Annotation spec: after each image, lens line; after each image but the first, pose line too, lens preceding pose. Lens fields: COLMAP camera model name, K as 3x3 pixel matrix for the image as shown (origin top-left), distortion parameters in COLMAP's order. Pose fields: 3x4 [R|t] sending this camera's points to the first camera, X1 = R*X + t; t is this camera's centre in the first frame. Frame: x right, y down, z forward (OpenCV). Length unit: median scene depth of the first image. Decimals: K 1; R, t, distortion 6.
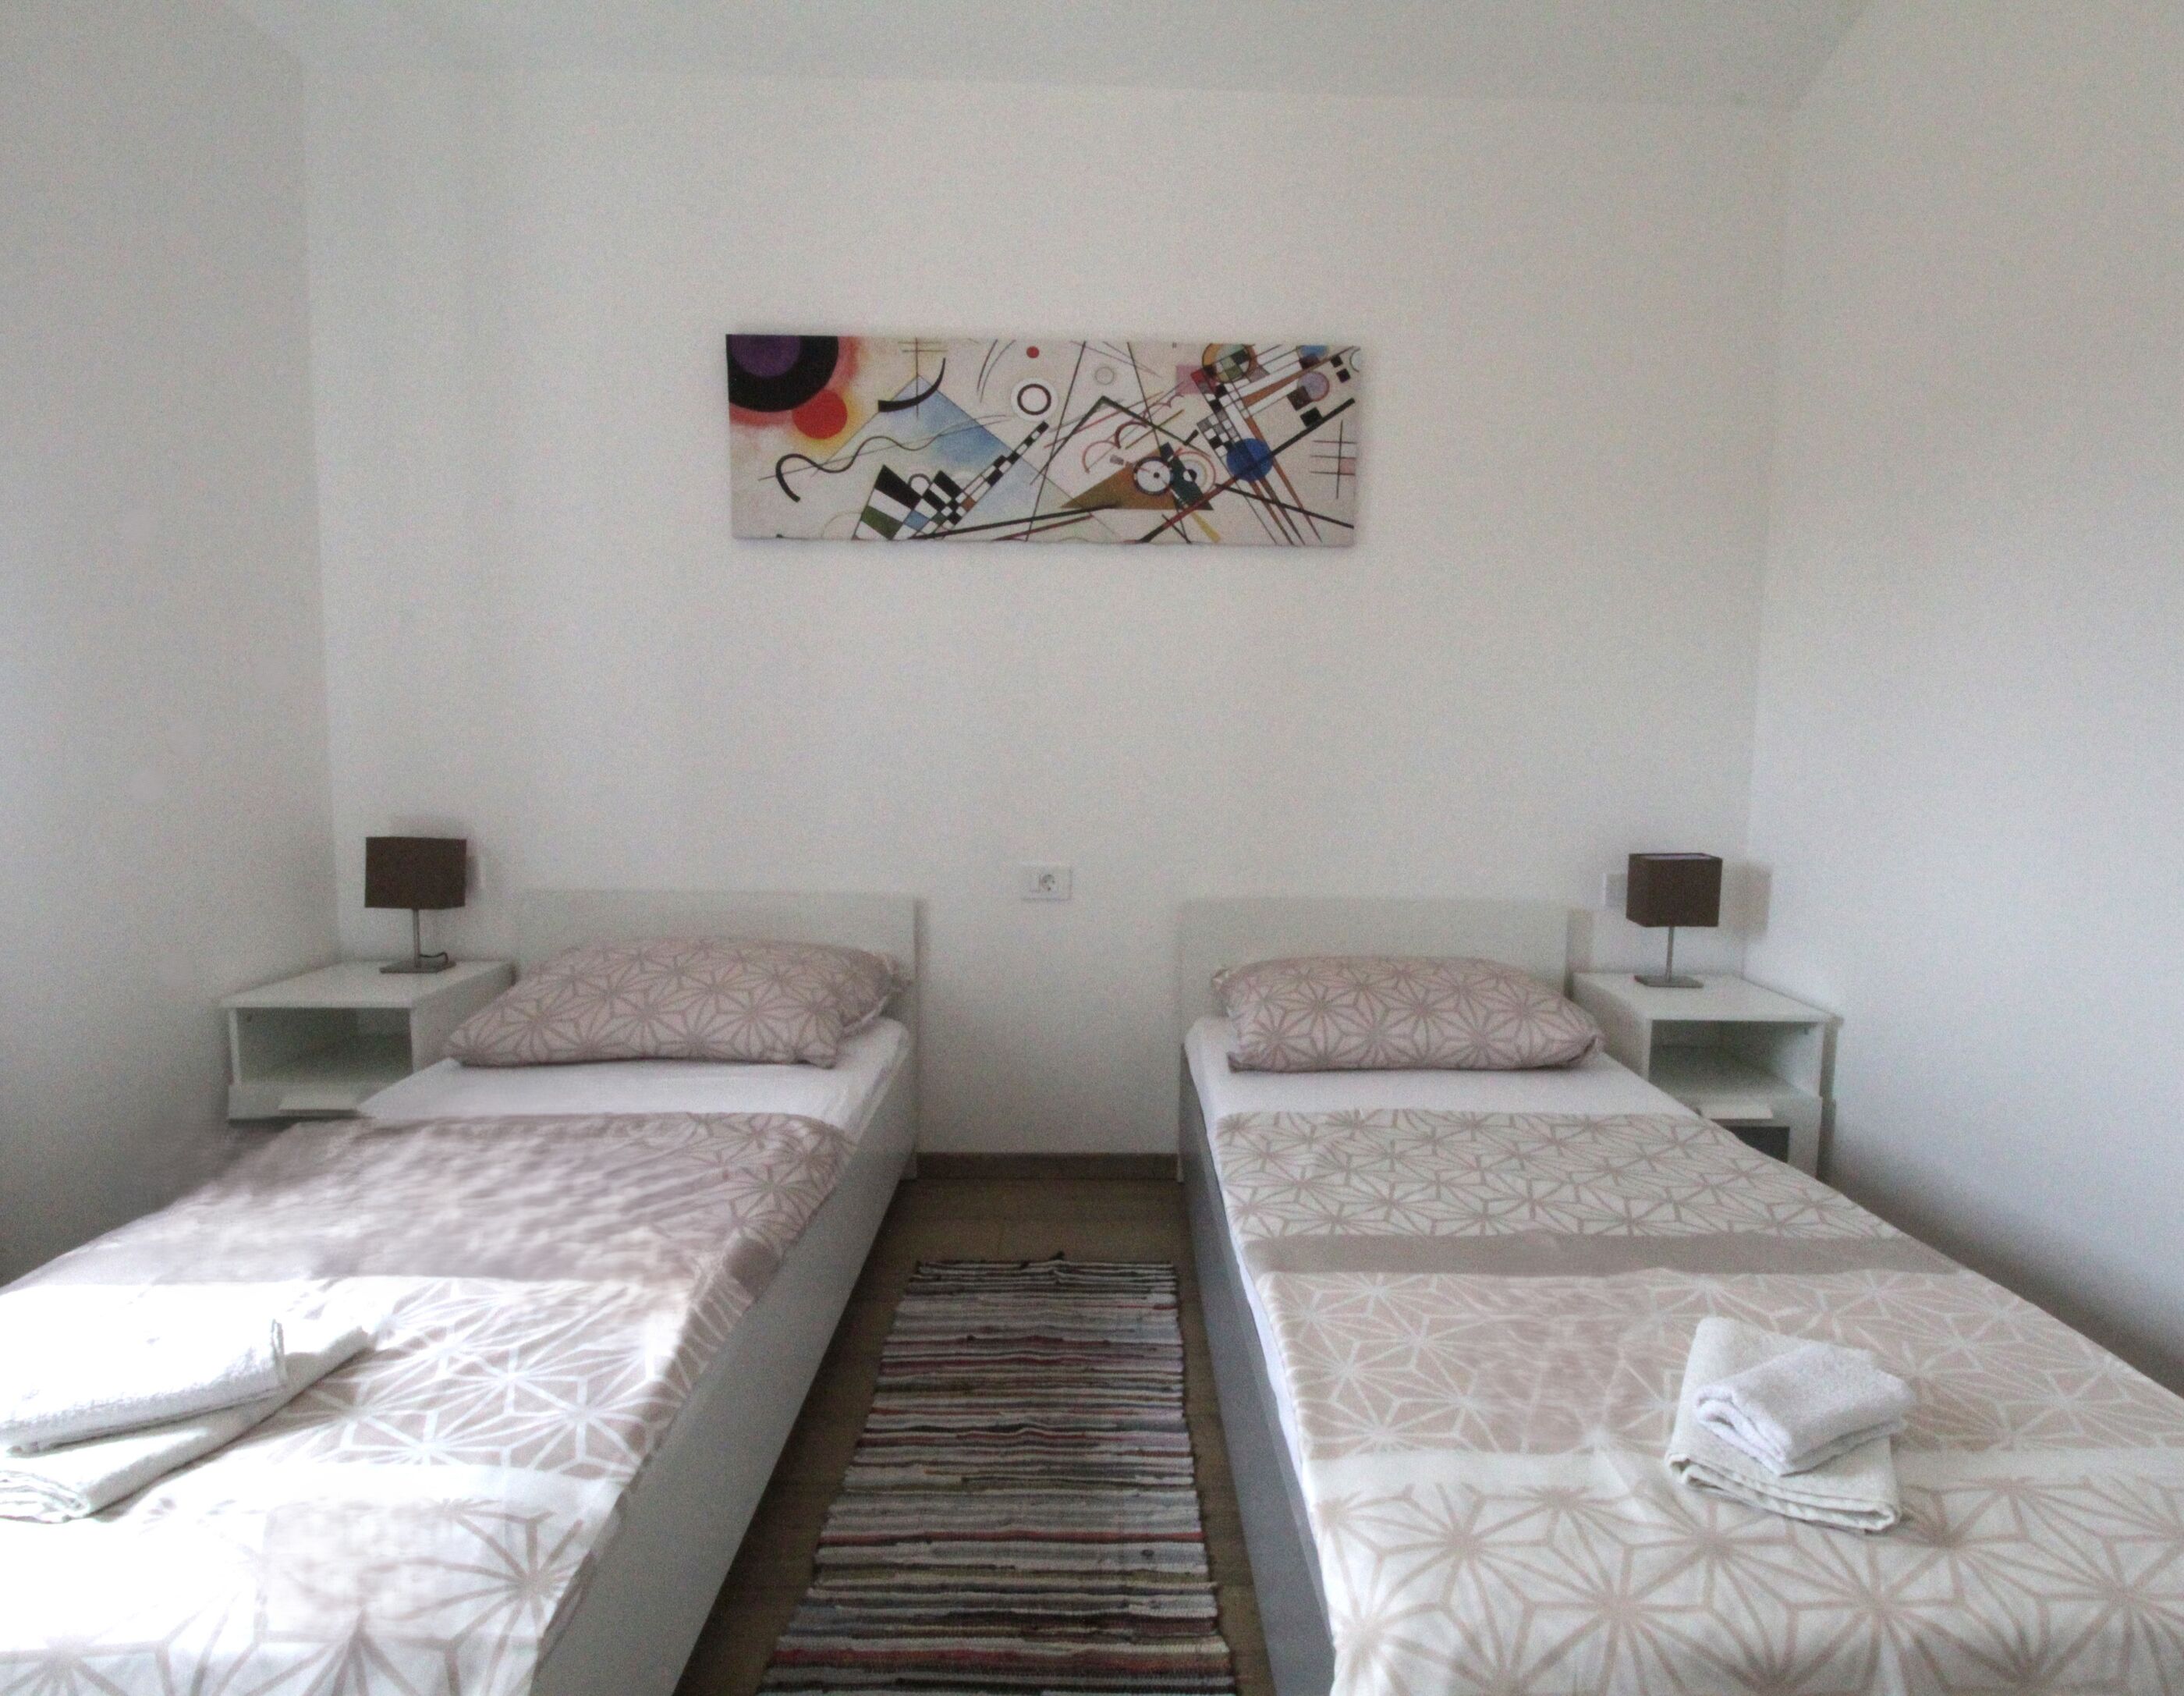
lens RADIAL K [[1182.2, 0, 1127.5], [0, 1182.2, 846.6], [0, 0, 1]] dist [-0.000166, -0.011482]
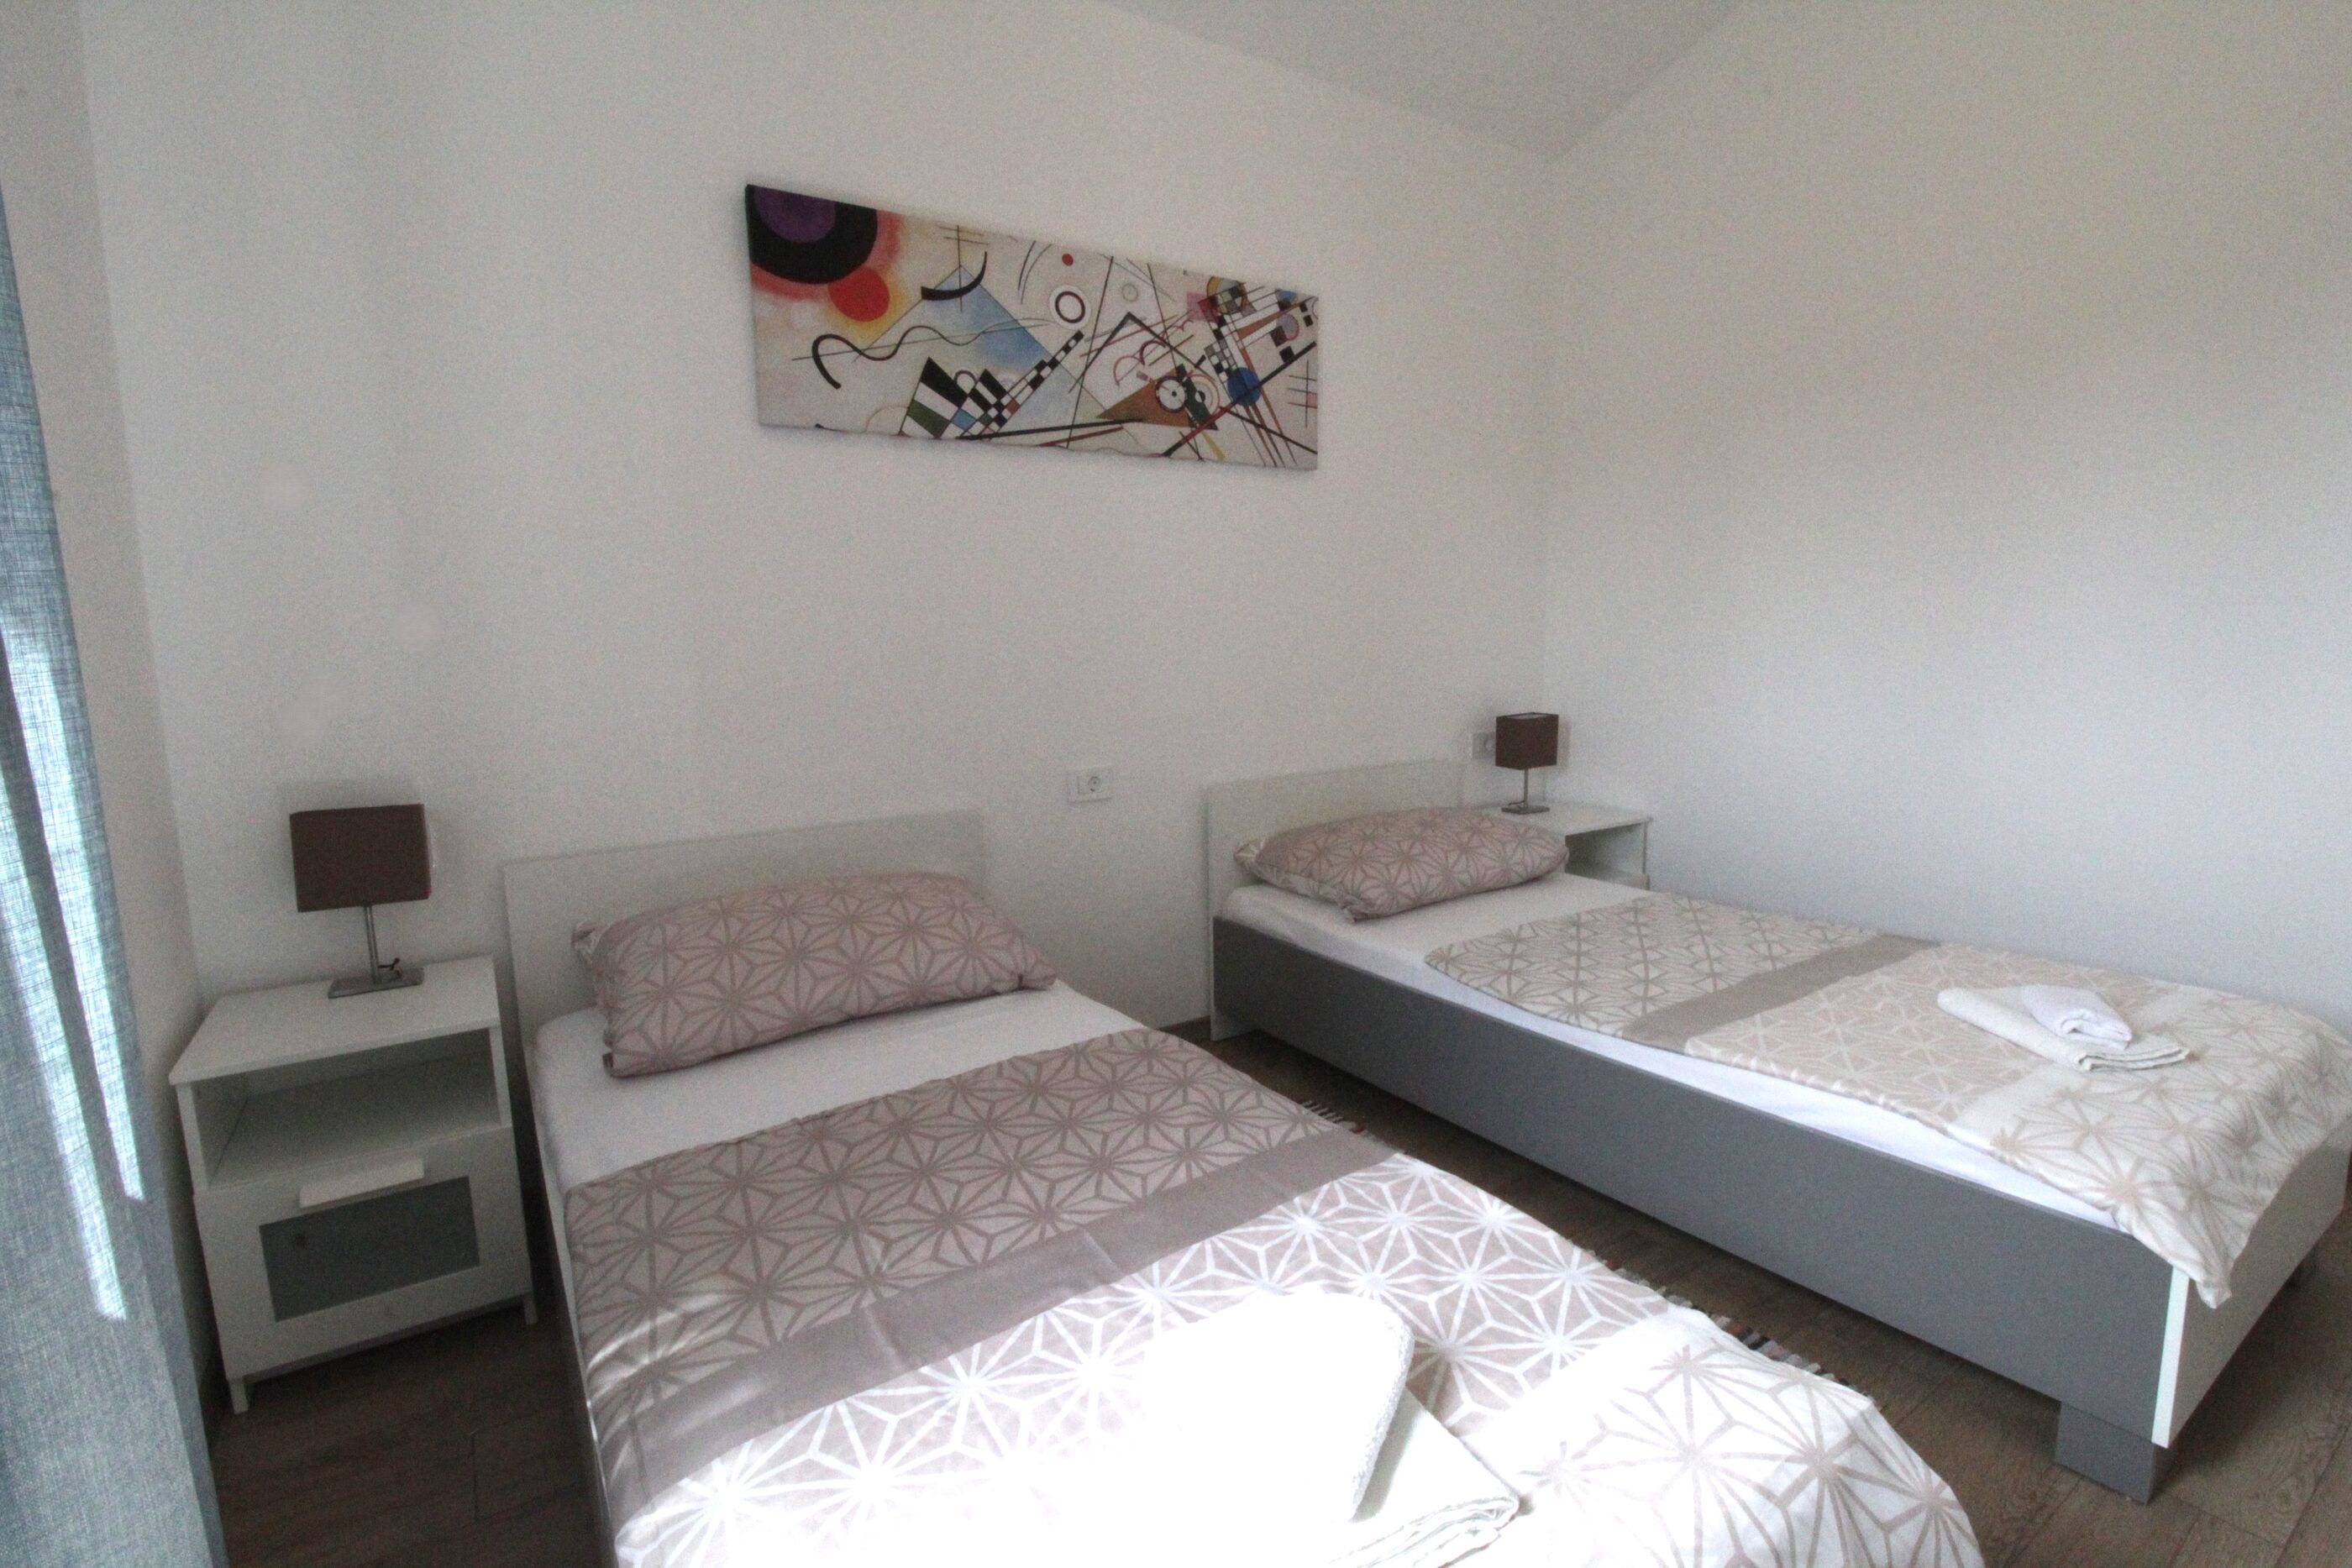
lens RADIAL K [[1100.5, 0, 1195.7], [0, 1100.5, 779.9], [0, 0, 1]] dist [-0.000330, -0.011395]
pose [[0.838265, -0.100453, 0.535930, -0.532972], [0.081132, 0.994921, 0.059584, -0.023916], [-0.539193, -0.006465, 0.842157, 0.148373]]
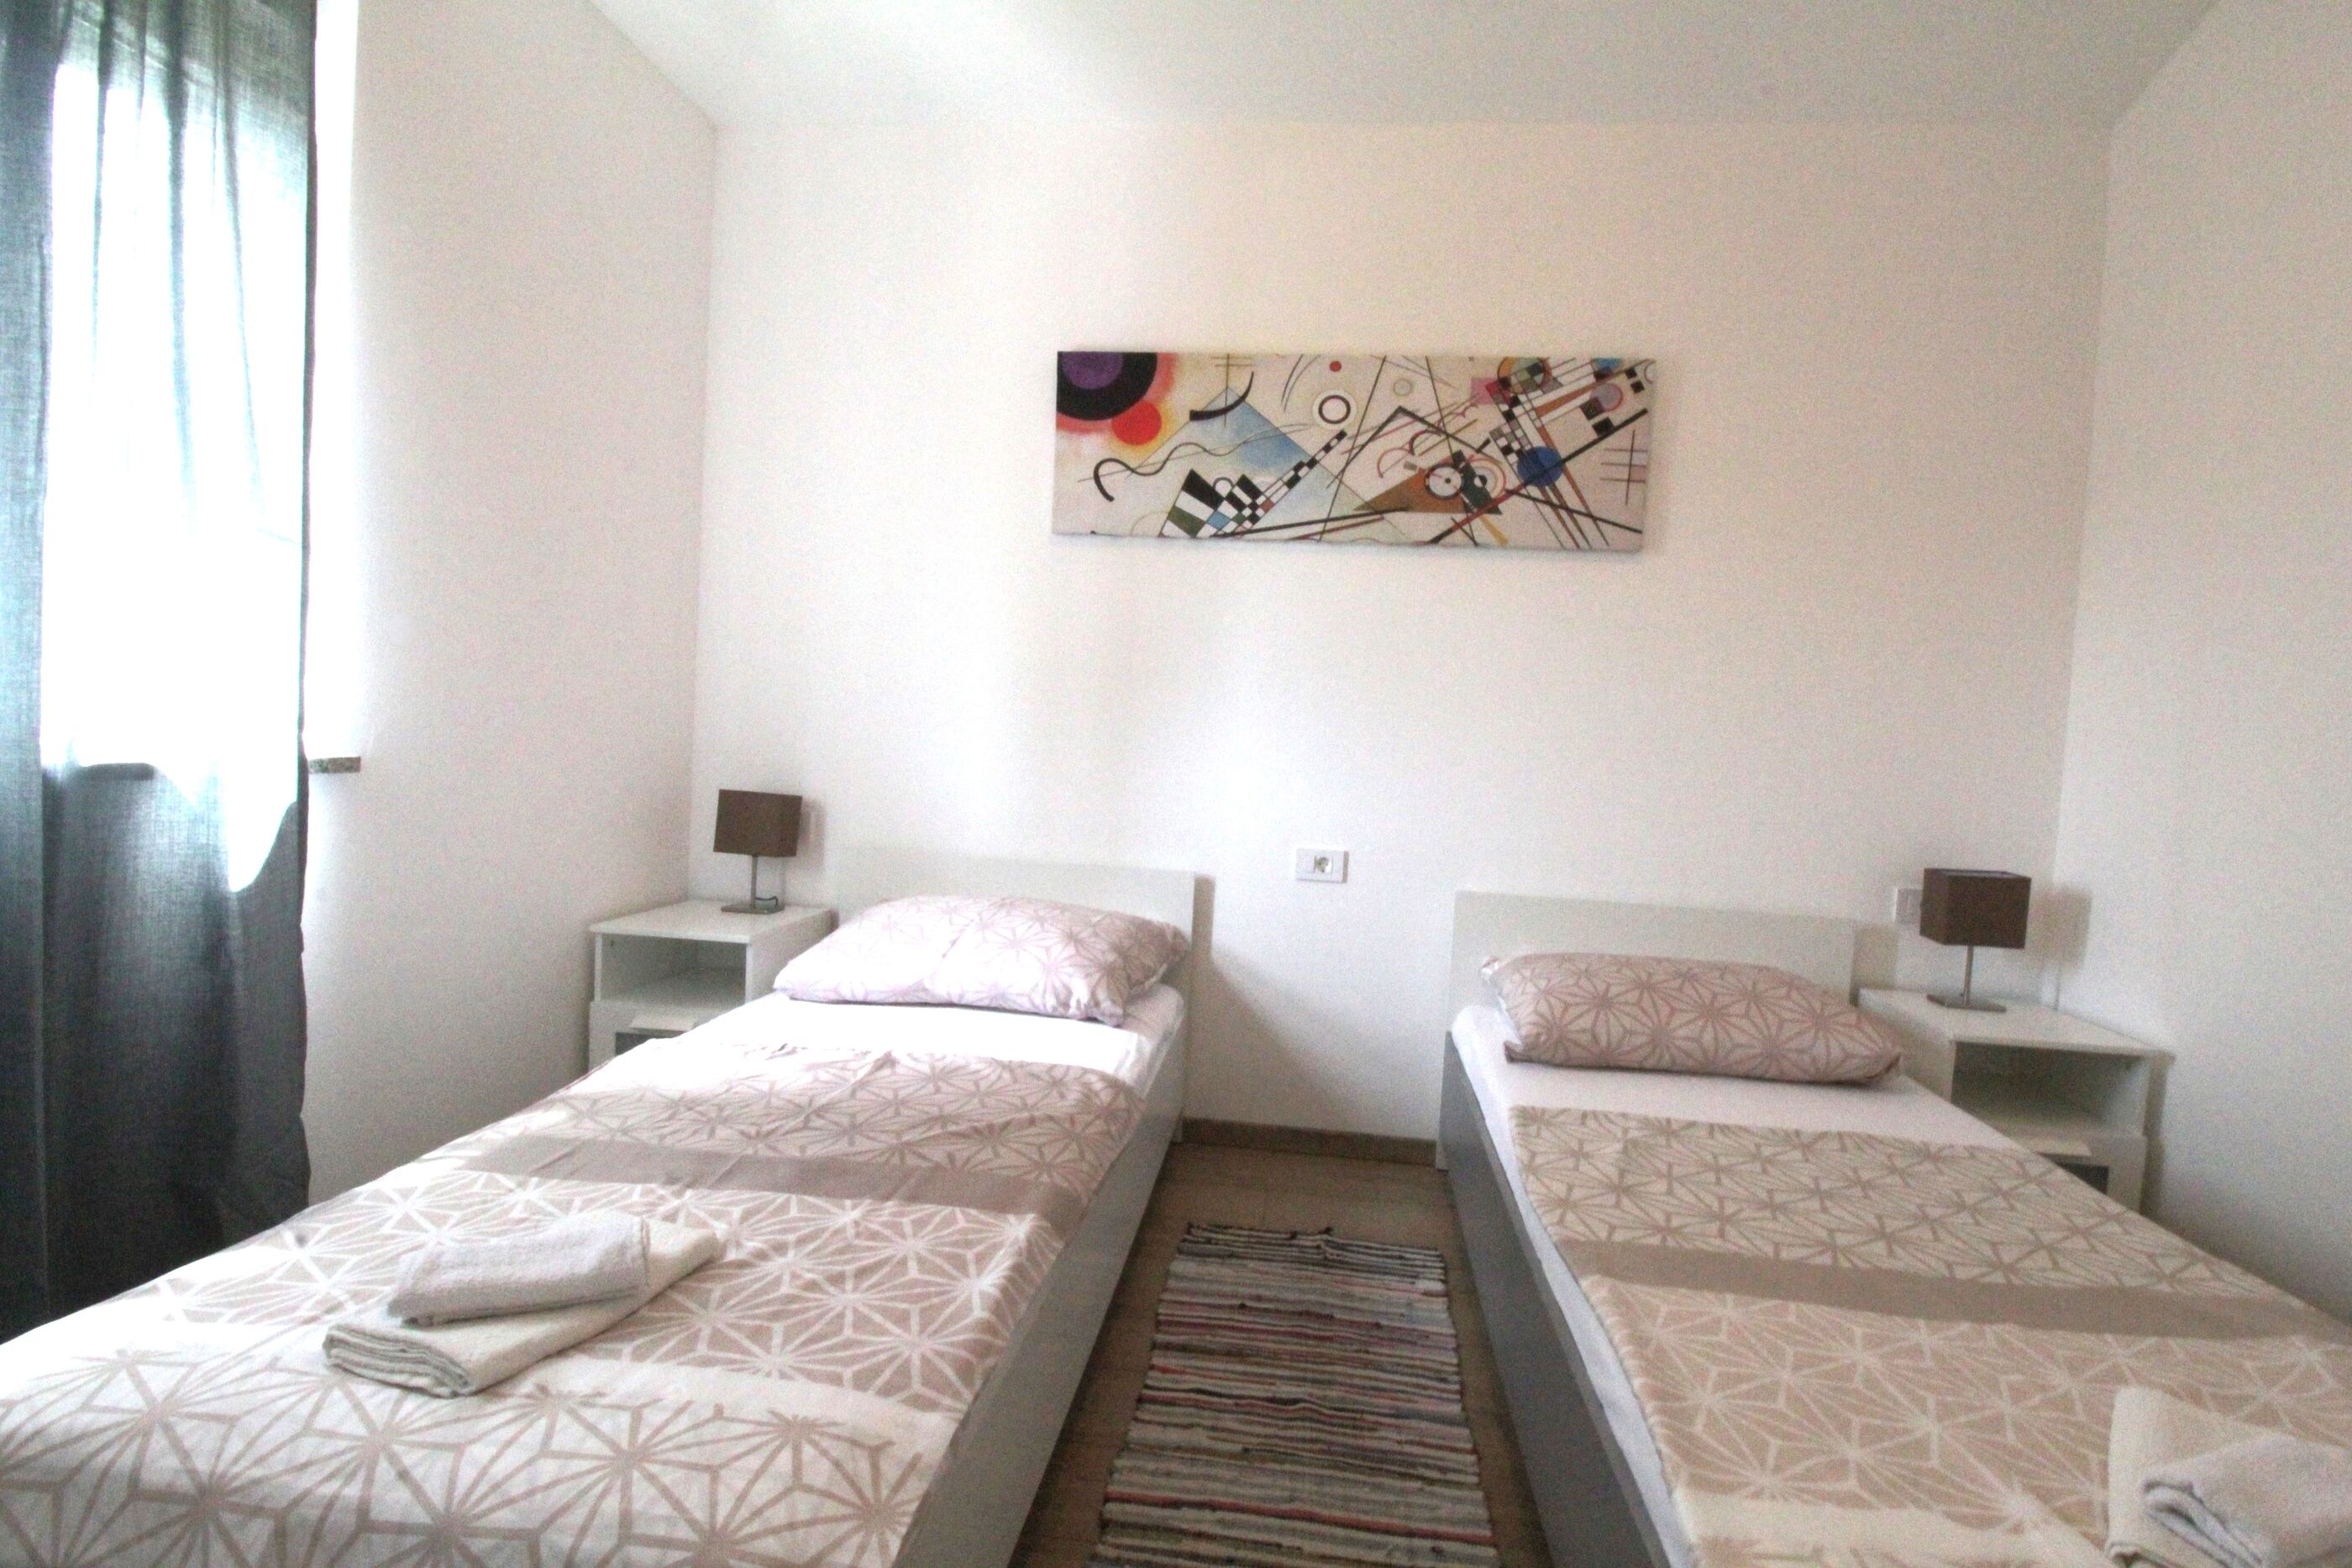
lens RADIAL K [[1100.5, 0, 1212.8], [0, 1100.5, 777.2], [0, 0, 1]] dist [-0.000330, -0.011395]
pose [[0.989646, 0.045729, -0.136048, -0.037291], [-0.053435, 0.997135, -0.053538, 0.011186], [0.133210, 0.060254, 0.989255, 0.023952]]
